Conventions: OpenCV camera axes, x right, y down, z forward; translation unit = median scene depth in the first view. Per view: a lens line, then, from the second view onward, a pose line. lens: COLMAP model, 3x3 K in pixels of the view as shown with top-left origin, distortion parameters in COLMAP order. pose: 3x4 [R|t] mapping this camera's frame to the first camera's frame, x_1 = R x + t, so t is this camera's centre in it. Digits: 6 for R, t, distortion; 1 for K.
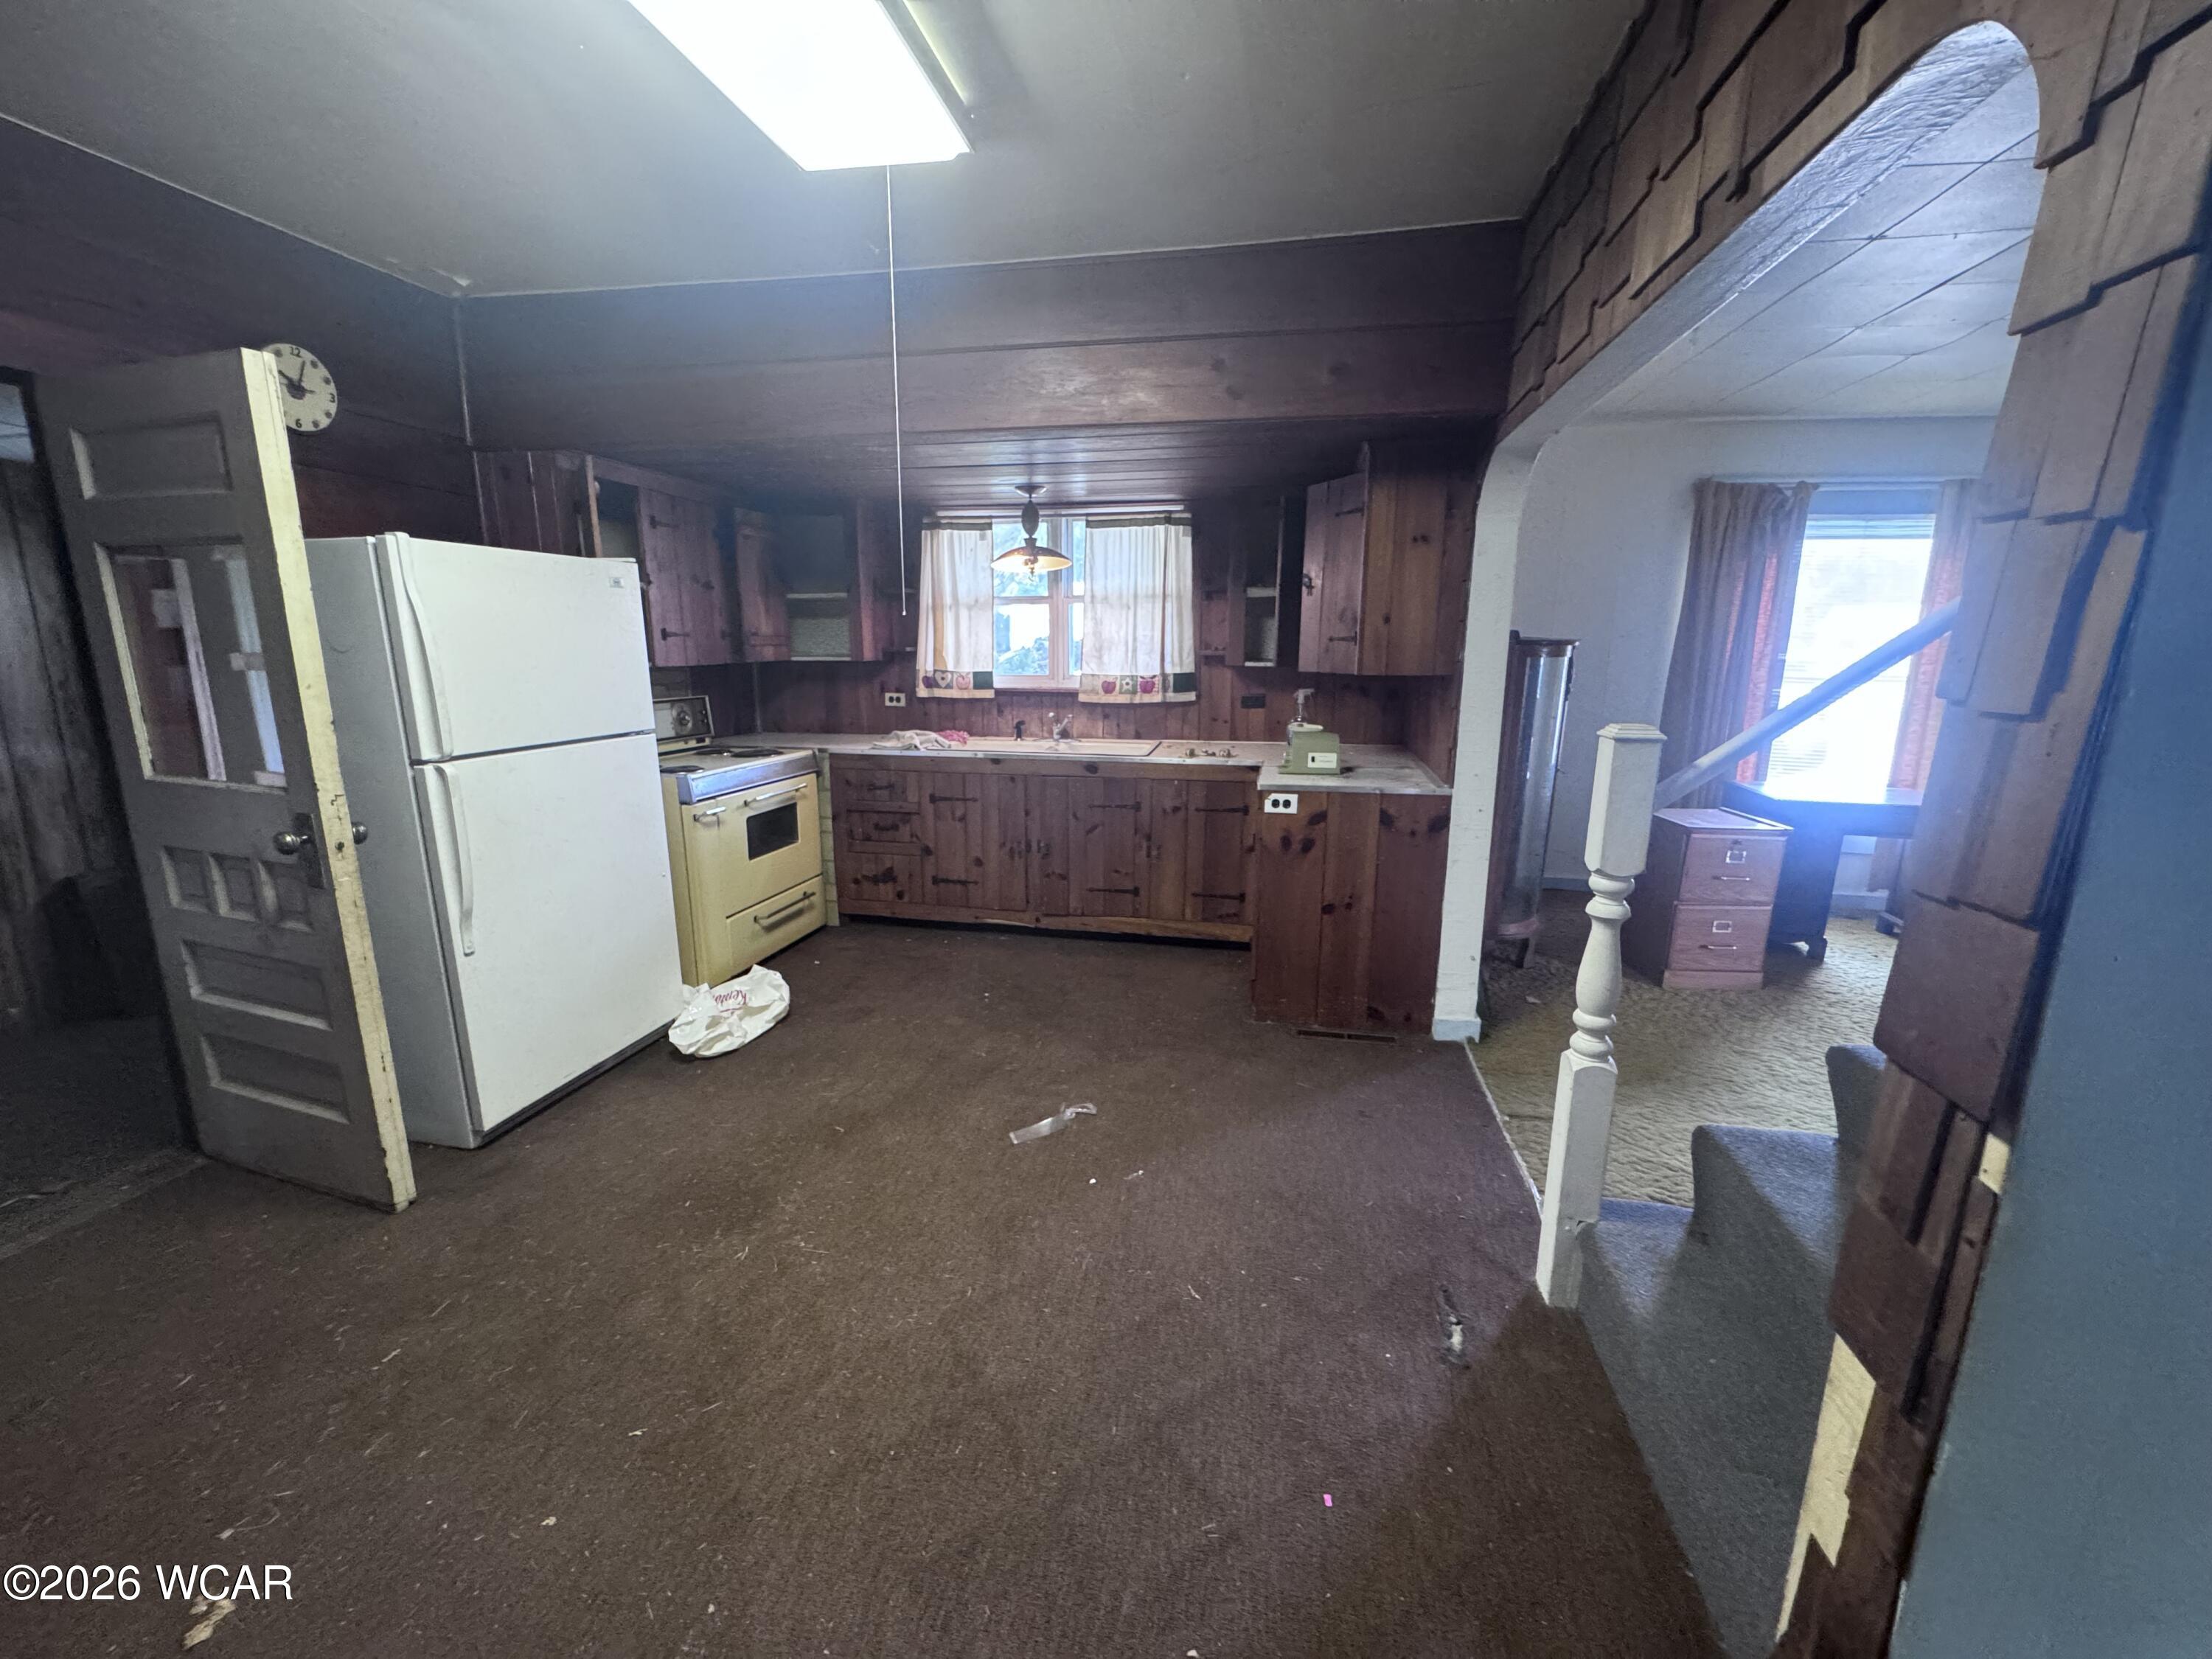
lens RADIAL K [[881.6, 0, 1101.6], [0, 881.6, 833.7], [0, 0, 1]] dist [-0.002925, -0.000093]
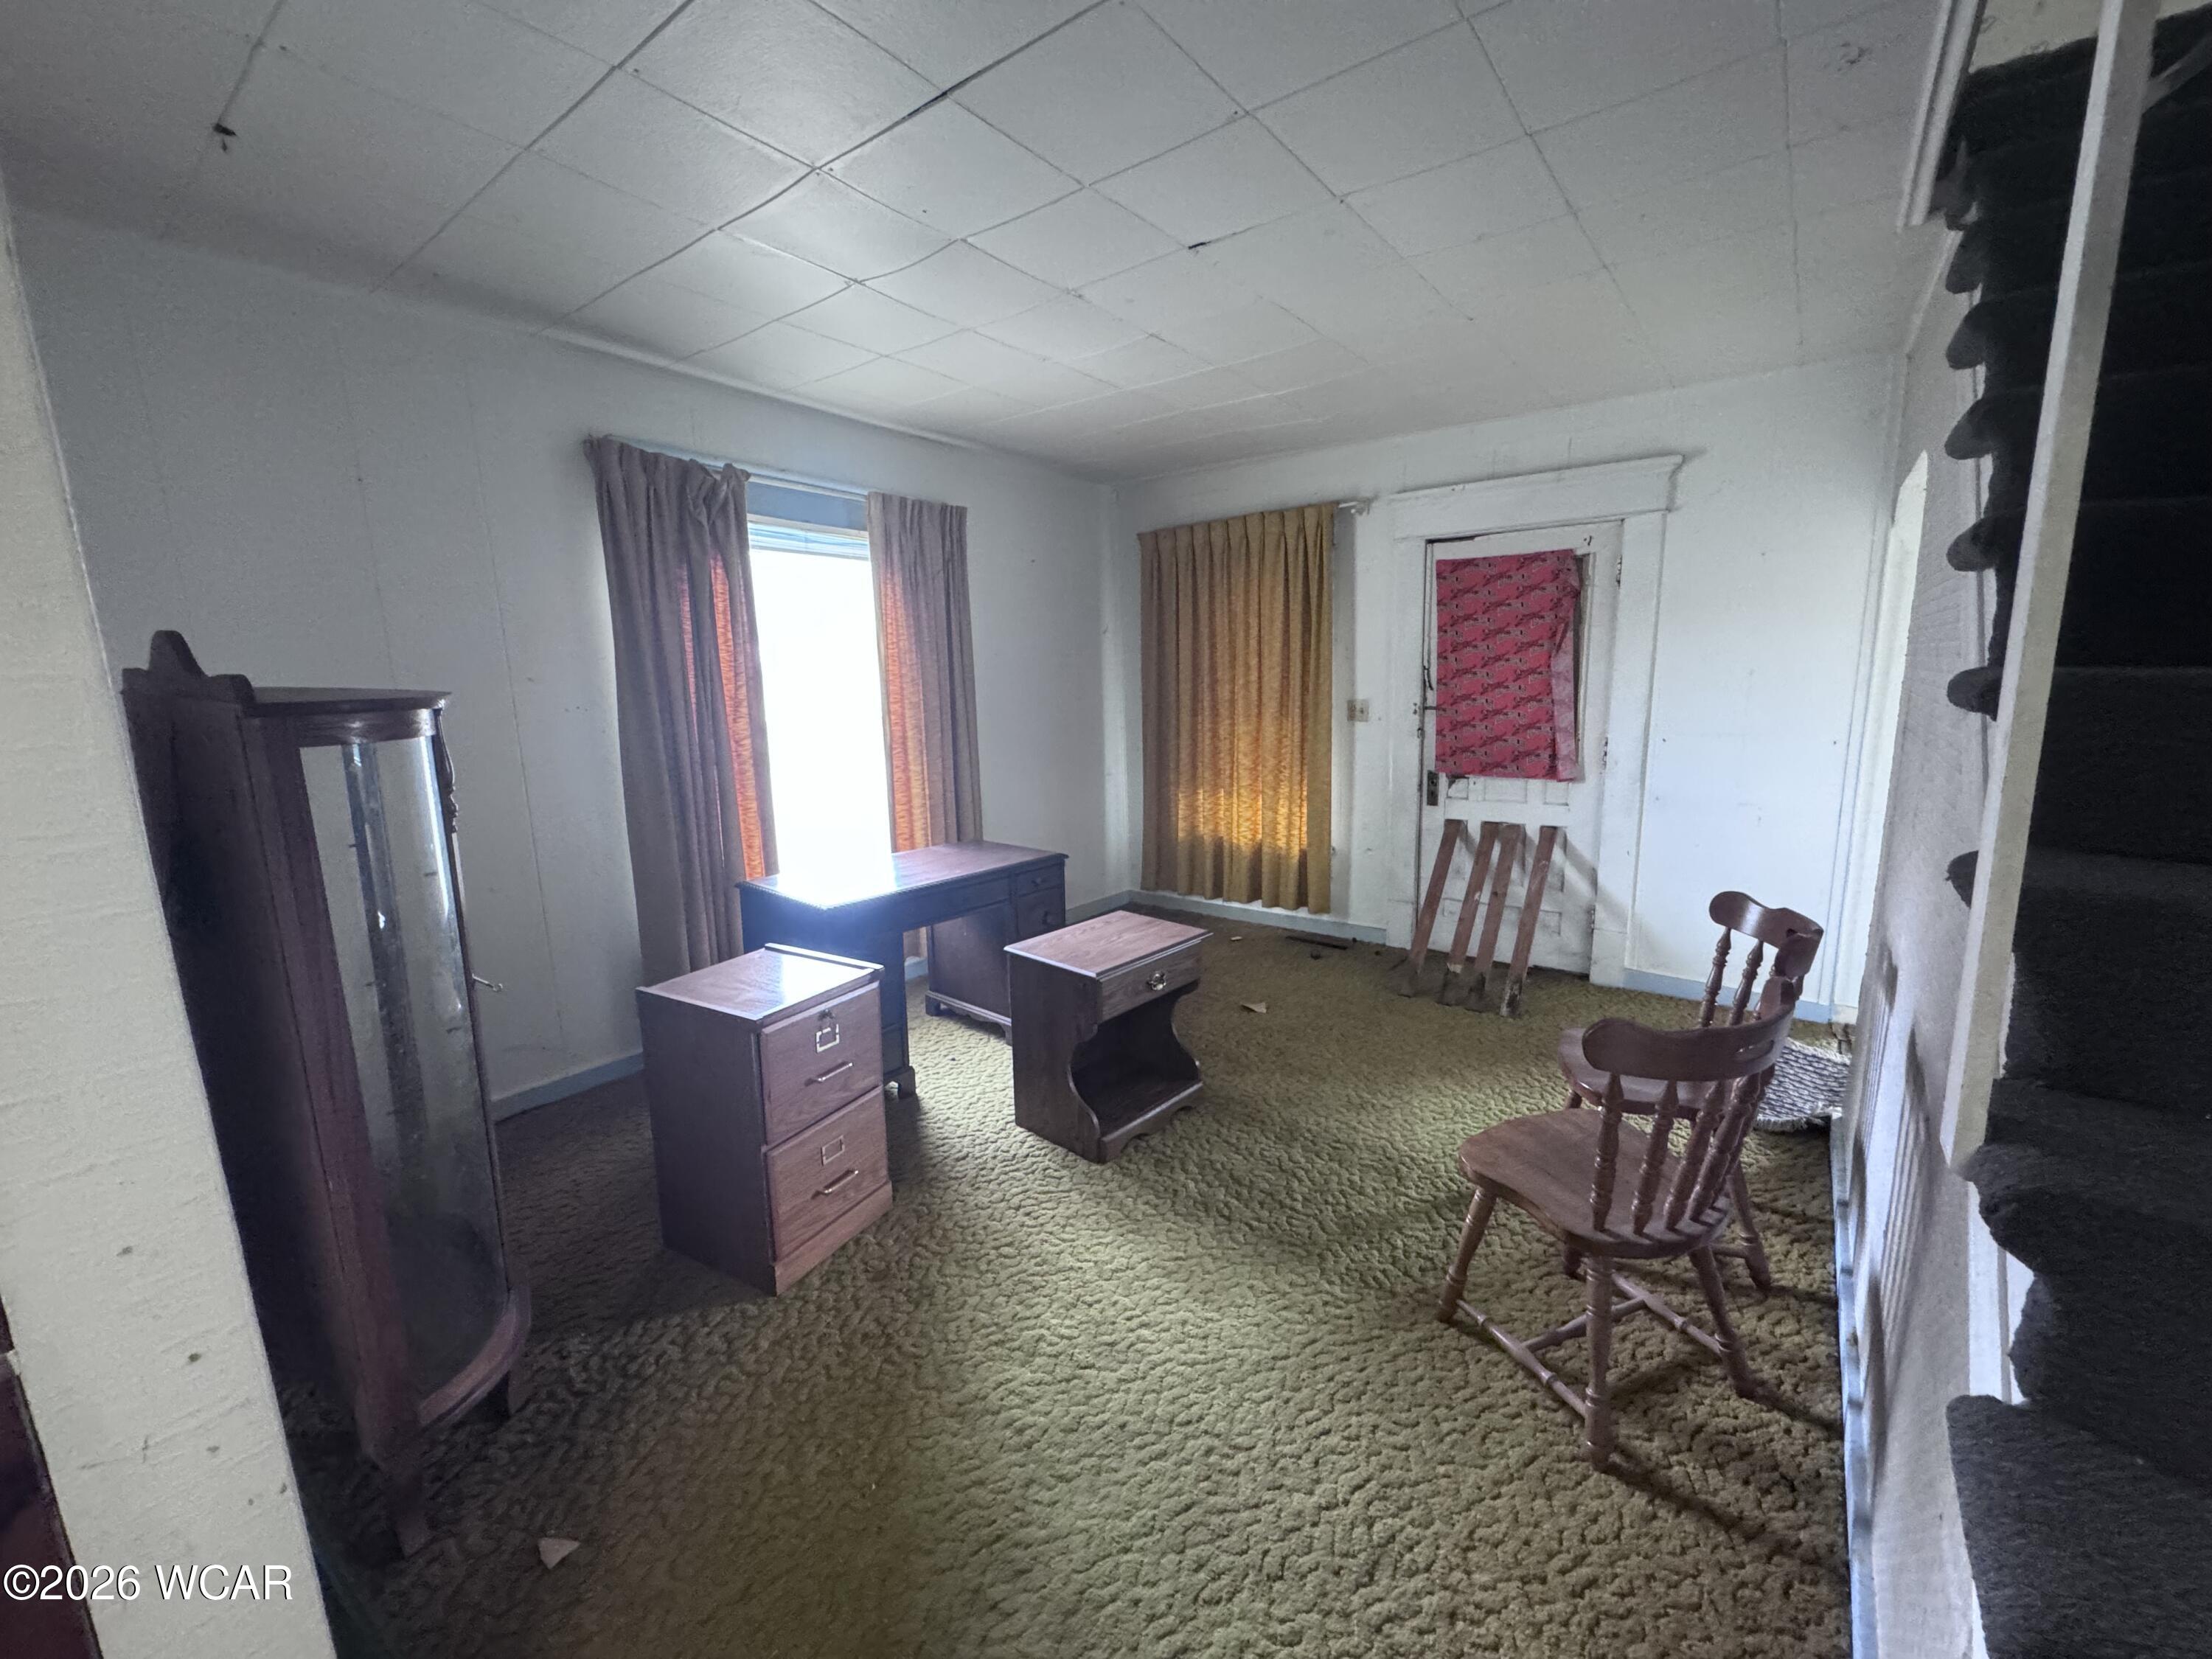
lens RADIAL K [[881.6, 0, 1104.0], [0, 881.6, 826.7], [0, 0, 1]] dist [-0.002925, -0.000093]
pose [[0.444778, -0.167164, 0.879903, 0.246727], [0.211520, 0.974243, 0.078166, -0.101741], [-0.870306, 0.151350, 0.468681, 0.441375]]
